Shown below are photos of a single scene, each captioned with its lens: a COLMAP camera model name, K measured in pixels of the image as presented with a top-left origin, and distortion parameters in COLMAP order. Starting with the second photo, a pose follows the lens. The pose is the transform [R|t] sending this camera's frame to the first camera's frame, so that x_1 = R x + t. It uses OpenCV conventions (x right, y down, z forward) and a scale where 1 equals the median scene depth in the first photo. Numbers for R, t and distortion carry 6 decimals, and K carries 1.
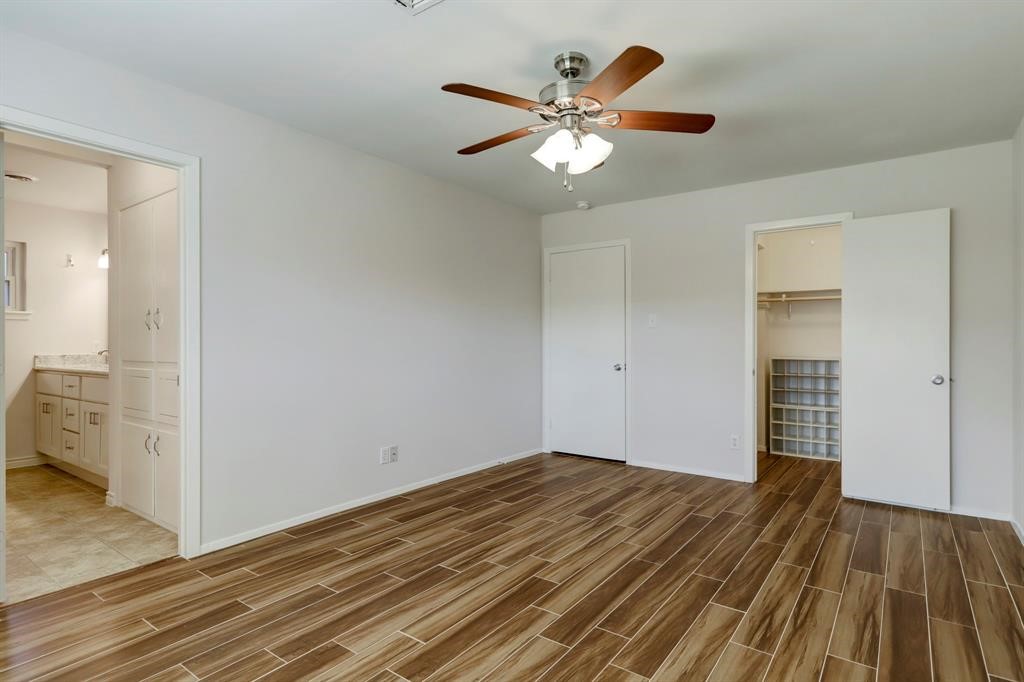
lens RADIAL K [[539.2, 0, 517.5], [0, 539.2, 342.2], [0, 0, 1]] dist [0.002727, 0.001307]
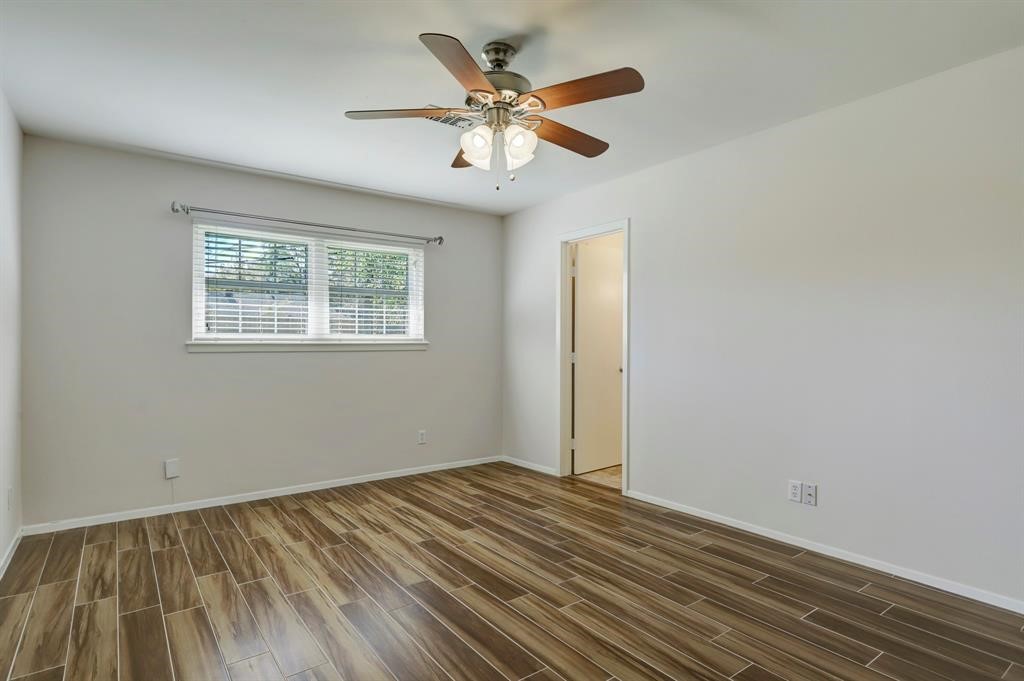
lens RADIAL K [[539.2, 0, 515.9], [0, 539.2, 343.7], [0, 0, 1]] dist [0.002727, 0.001307]
pose [[-0.302154, -0.000226, -0.953259, 0.864383], [0.000047, 1.000000, -0.000252, -0.010615], [0.953259, -0.000121, -0.302154, 1.145067]]
